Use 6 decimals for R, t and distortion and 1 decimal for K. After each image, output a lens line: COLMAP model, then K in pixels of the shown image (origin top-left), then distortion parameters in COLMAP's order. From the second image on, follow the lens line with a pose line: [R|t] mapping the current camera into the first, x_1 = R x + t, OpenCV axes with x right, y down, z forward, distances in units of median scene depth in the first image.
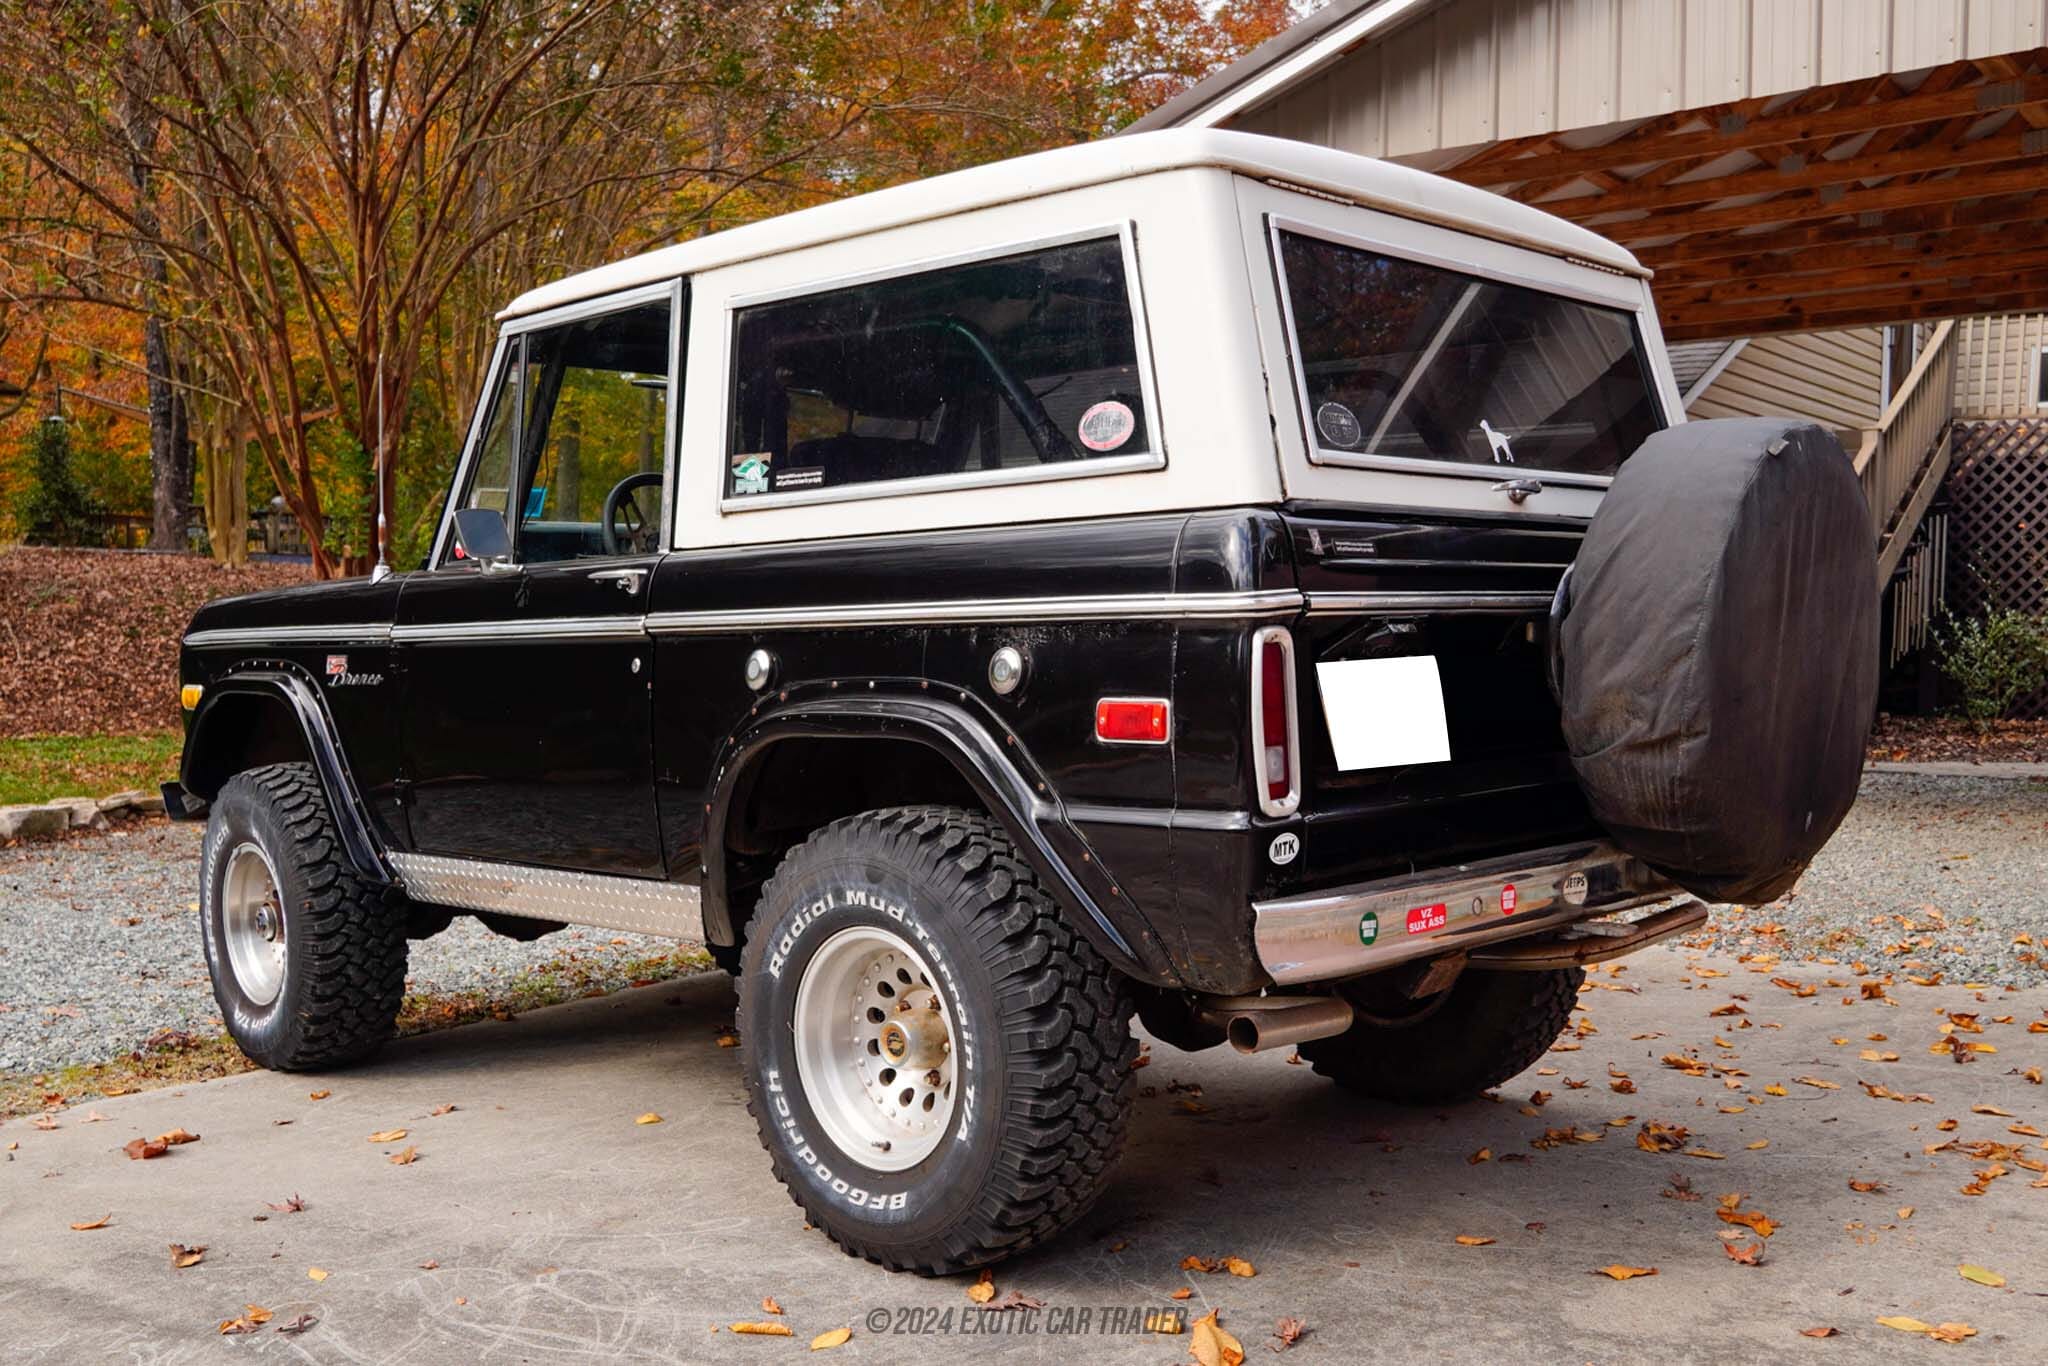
lens RADIAL K [[1770.7, 0, 1196.9], [0, 1770.7, 760.4], [0, 0, 1]] dist [-0.014407, 0.019897]
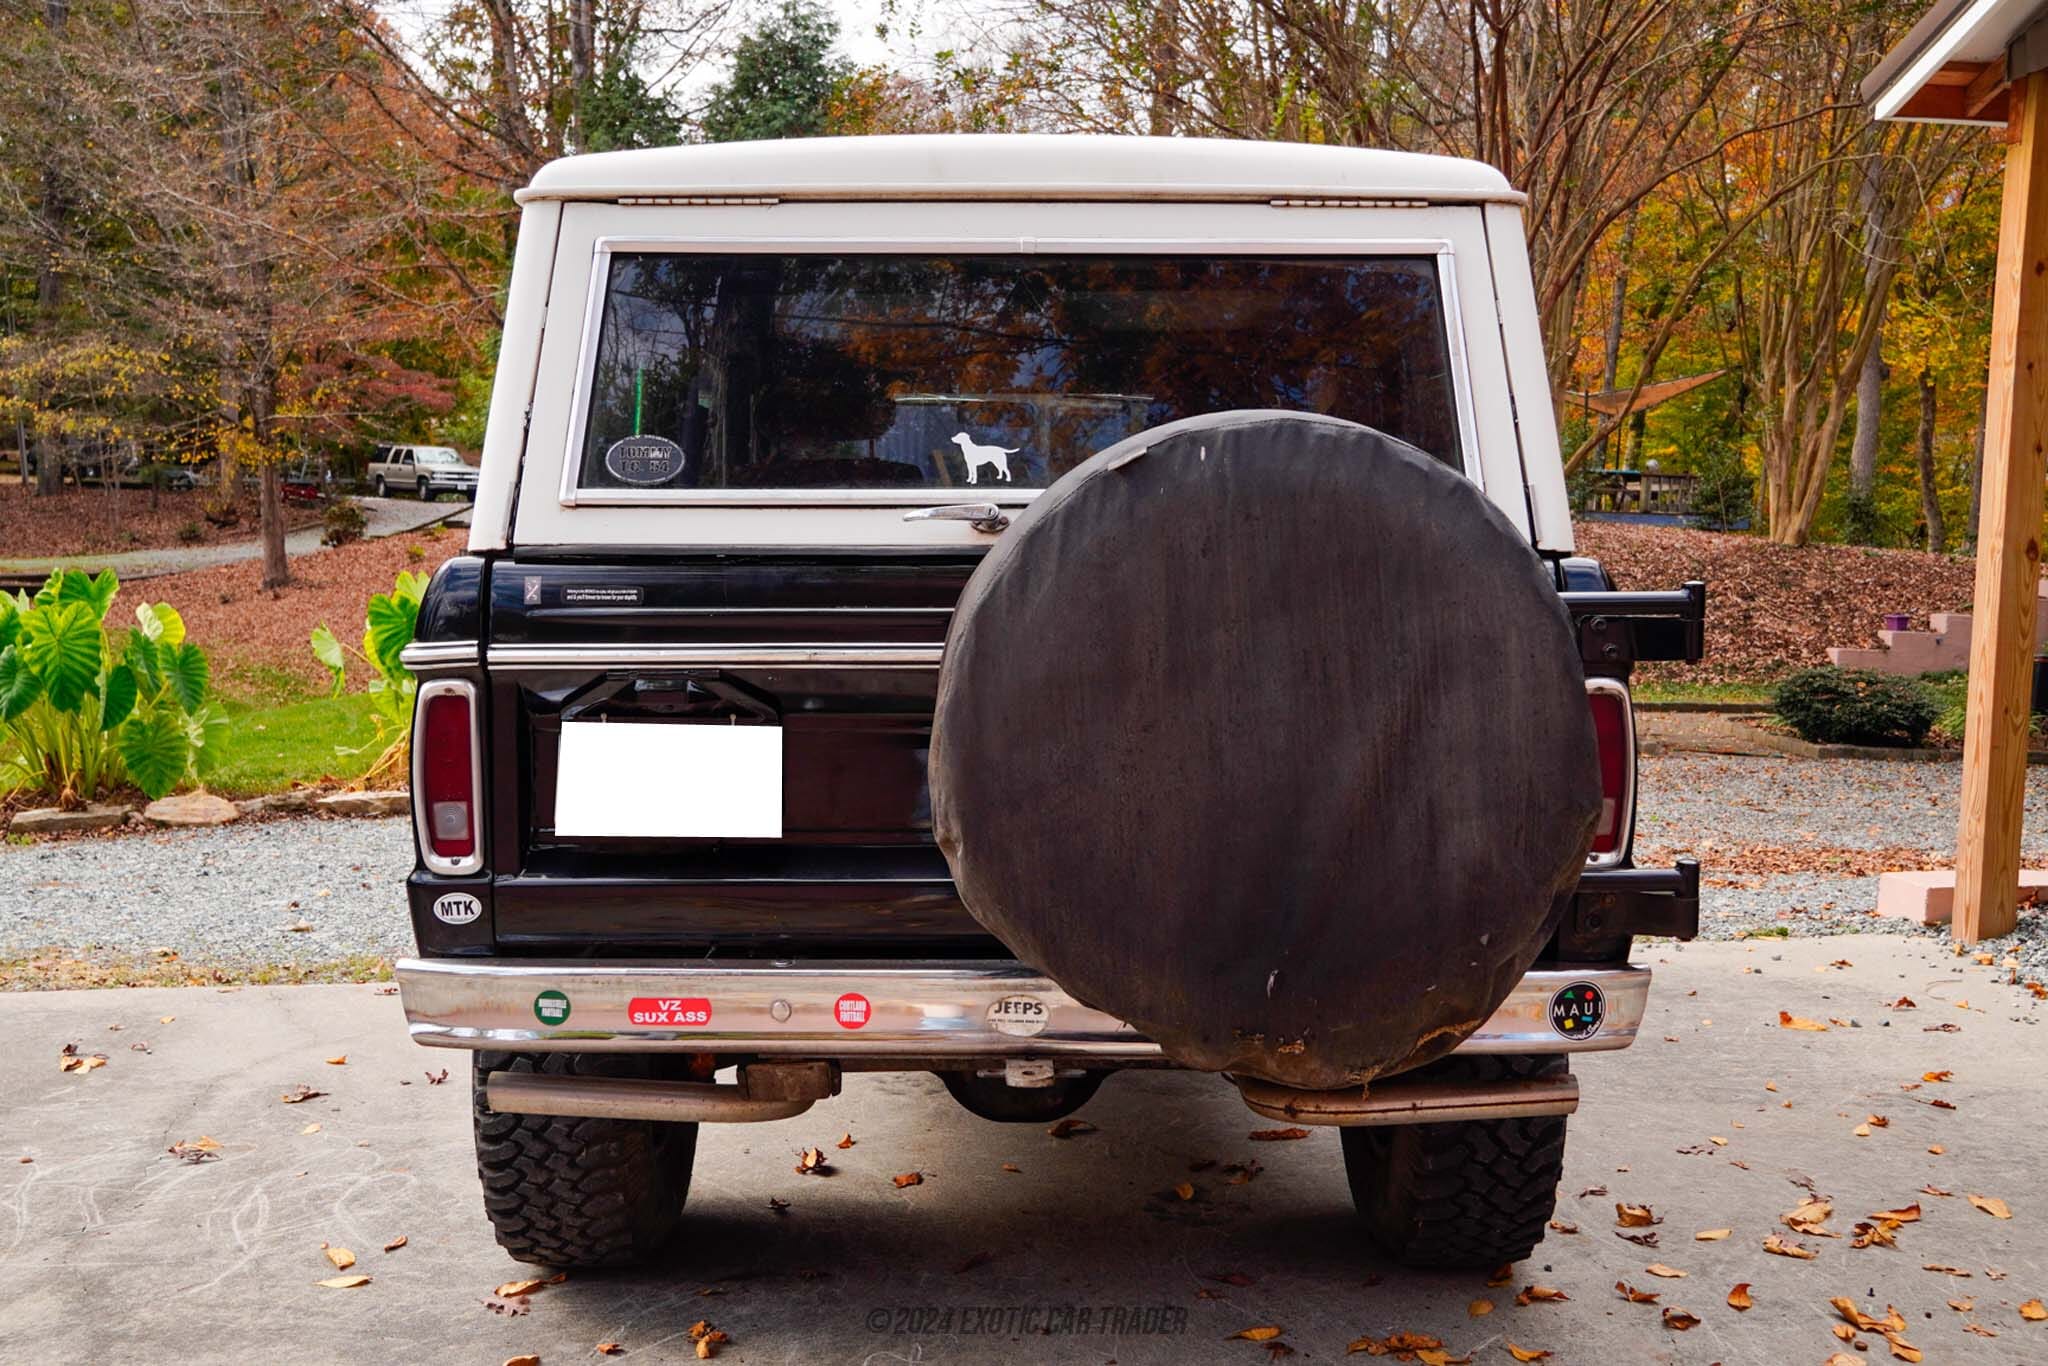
lens RADIAL K [[1798.2, 0, 1088.1], [0, 1798.2, 737.4], [0, 0, 1]] dist [-0.005405, 0.006037]
pose [[0.706498, 0.075130, -0.703716, 0.833895], [-0.068421, 0.996942, 0.037745, -0.088963], [0.704400, 0.021482, 0.709478, 0.463393]]
